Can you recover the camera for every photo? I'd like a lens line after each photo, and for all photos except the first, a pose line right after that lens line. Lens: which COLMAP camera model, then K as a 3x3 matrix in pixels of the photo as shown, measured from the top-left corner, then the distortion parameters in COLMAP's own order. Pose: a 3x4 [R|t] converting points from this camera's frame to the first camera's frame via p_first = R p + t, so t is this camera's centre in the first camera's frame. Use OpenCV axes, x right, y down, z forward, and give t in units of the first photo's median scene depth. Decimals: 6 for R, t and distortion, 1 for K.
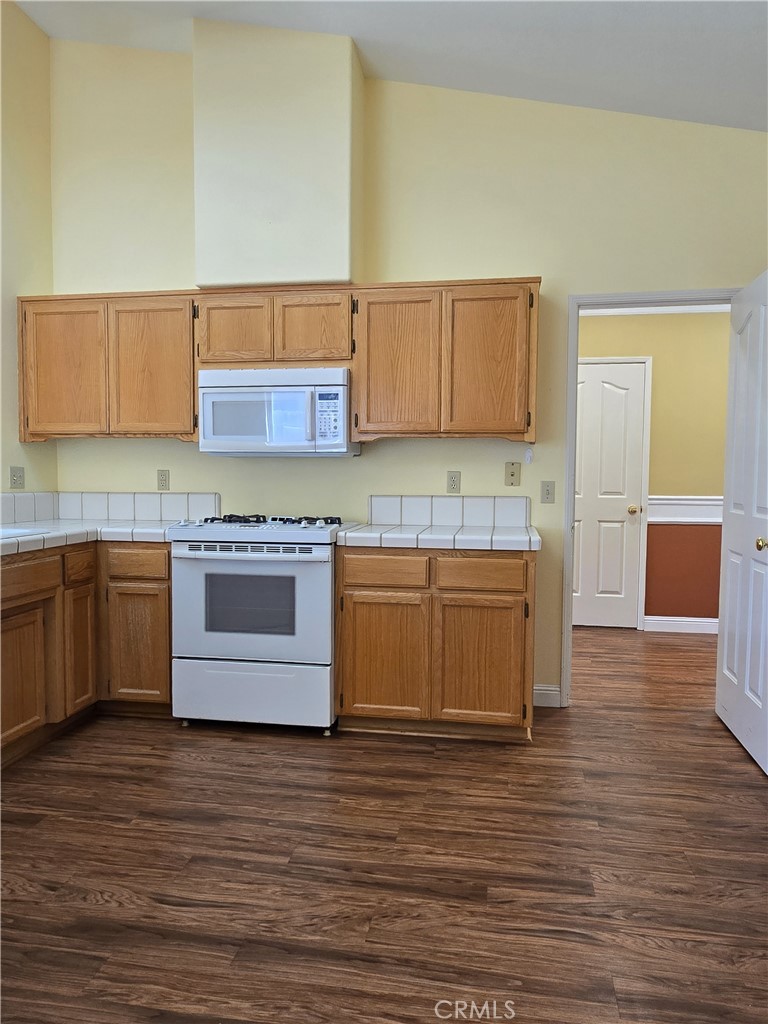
lens RADIAL K [[701.5, 0, 380.8], [0, 701.5, 513.3], [0, 0, 1]] dist [0.004677, -0.003097]
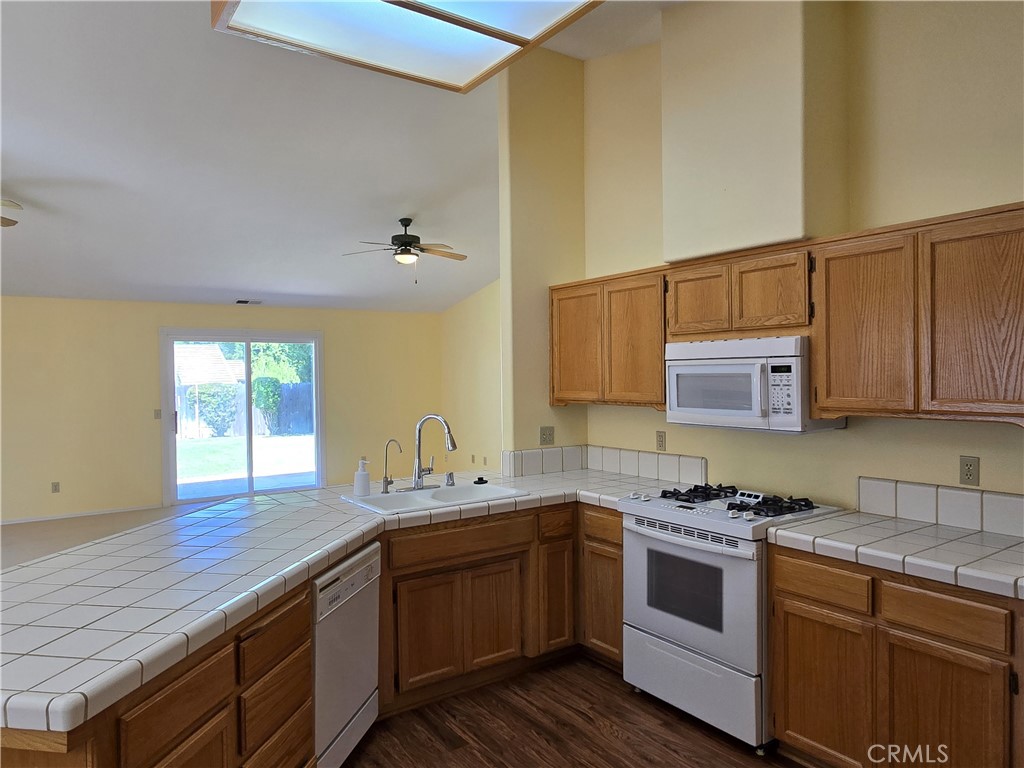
lens RADIAL K [[681.2, 0, 524.9], [0, 681.2, 388.5], [0, 0, 1]] dist [0.006506, -0.008850]
pose [[0.710753, 0.000244, -0.703442, 0.314859], [-0.022122, 0.999513, -0.022004, -0.119100], [0.703094, 0.031201, 0.710412, 0.159400]]
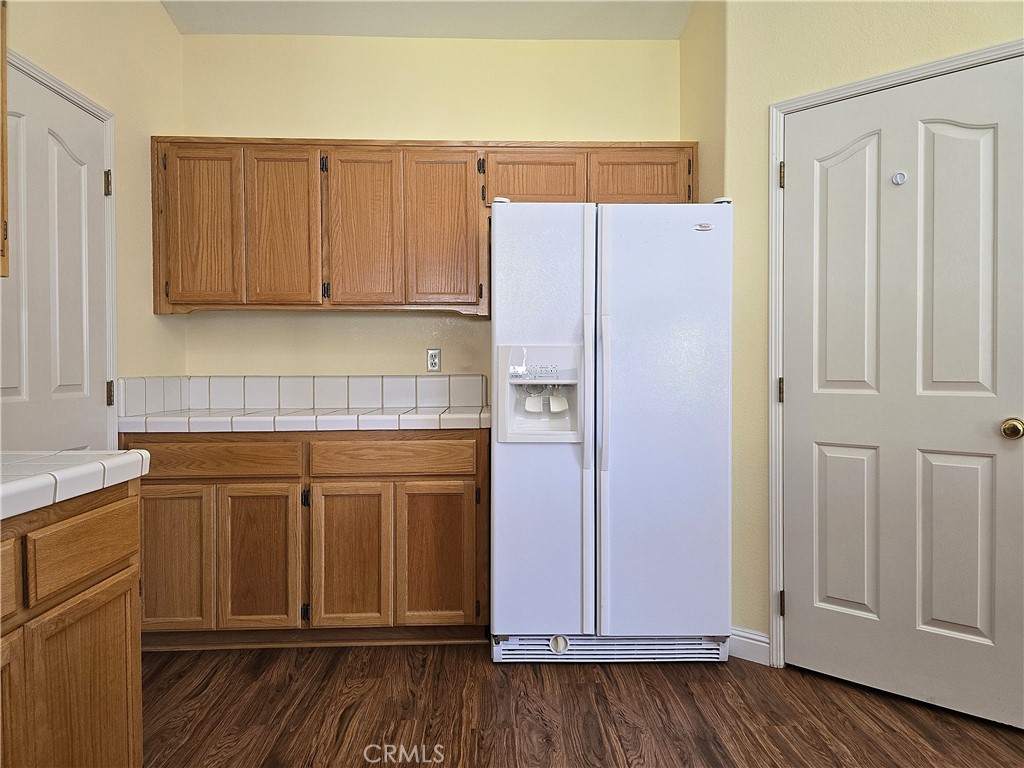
lens RADIAL K [[689.6, 0, 511.1], [0, 689.6, 378.6], [0, 0, 1]] dist [0.060357, -0.054310]
pose [[-0.196527, -0.022967, 0.980229, -0.354395], [0.059638, 0.997595, 0.035331, -0.023526], [-0.978683, 0.065402, -0.194684, 0.752333]]
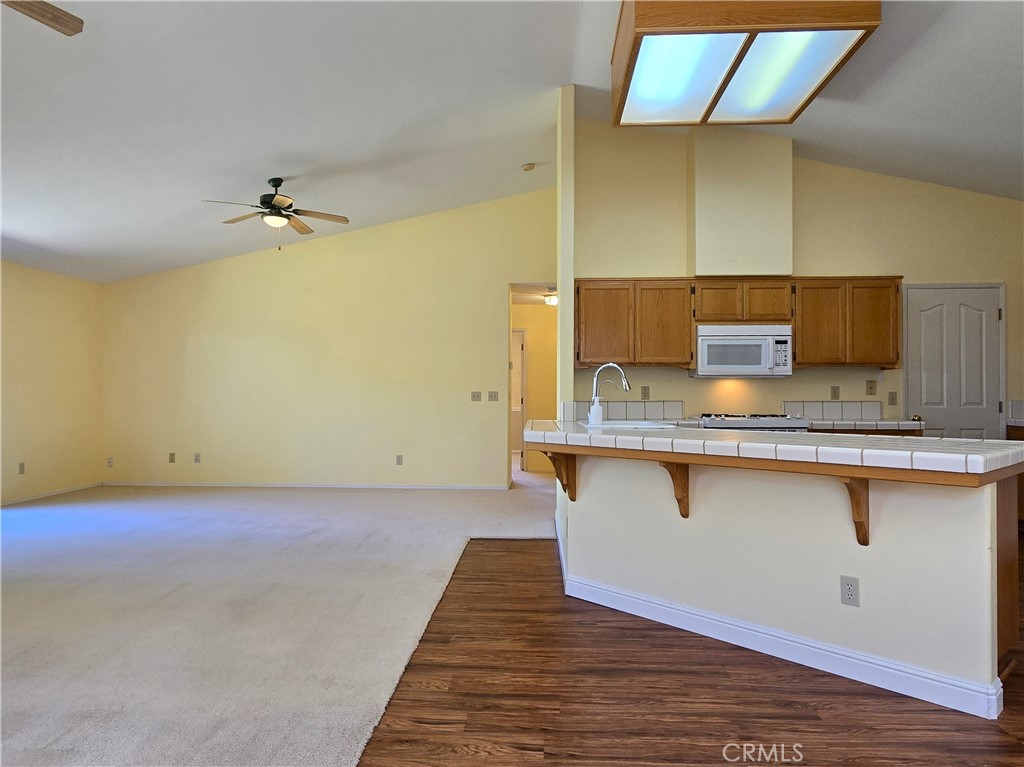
lens RADIAL K [[681.2, 0, 510.2], [0, 681.2, 378.7], [0, 0, 1]] dist [0.006506, -0.008850]
pose [[0.992026, -0.003062, 0.125997, -0.959340], [0.013040, 0.996834, -0.078440, 0.042506], [-0.125358, 0.079458, 0.988925, -0.548941]]
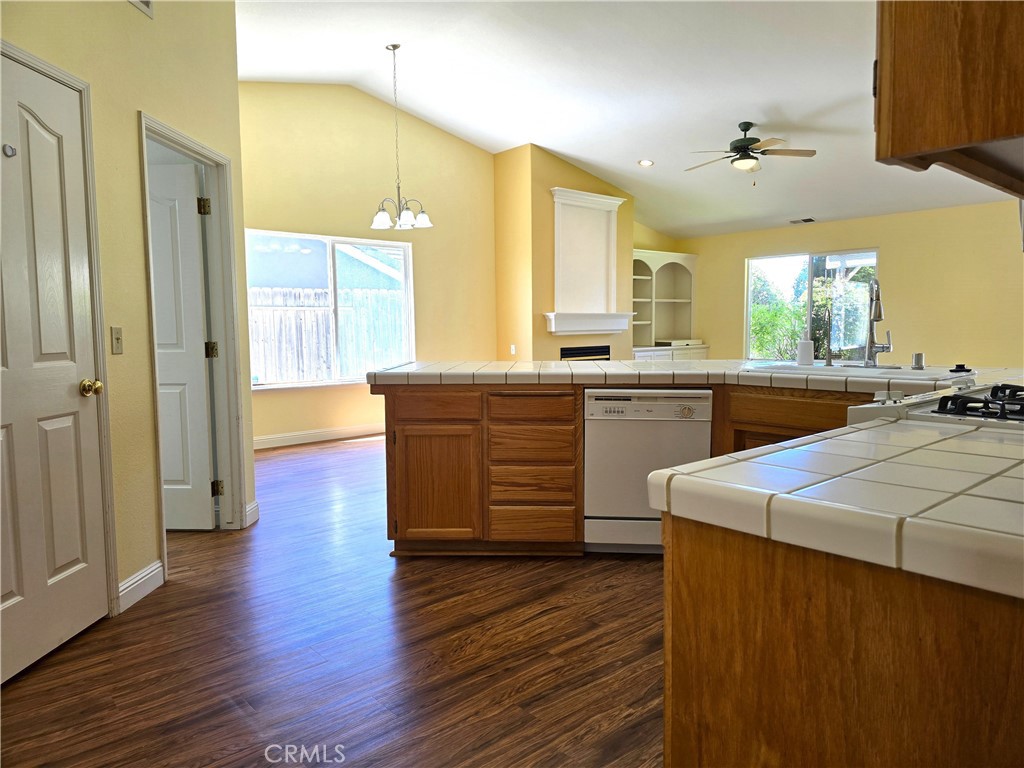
lens RADIAL K [[689.6, 0, 520.5], [0, 689.6, 387.1], [0, 0, 1]] dist [0.060357, -0.054310]
pose [[-0.621898, 0.069005, -0.780052, 0.498879], [-0.039839, 0.992032, 0.119519, -0.045926], [0.782085, 0.105406, -0.614193, 1.068165]]
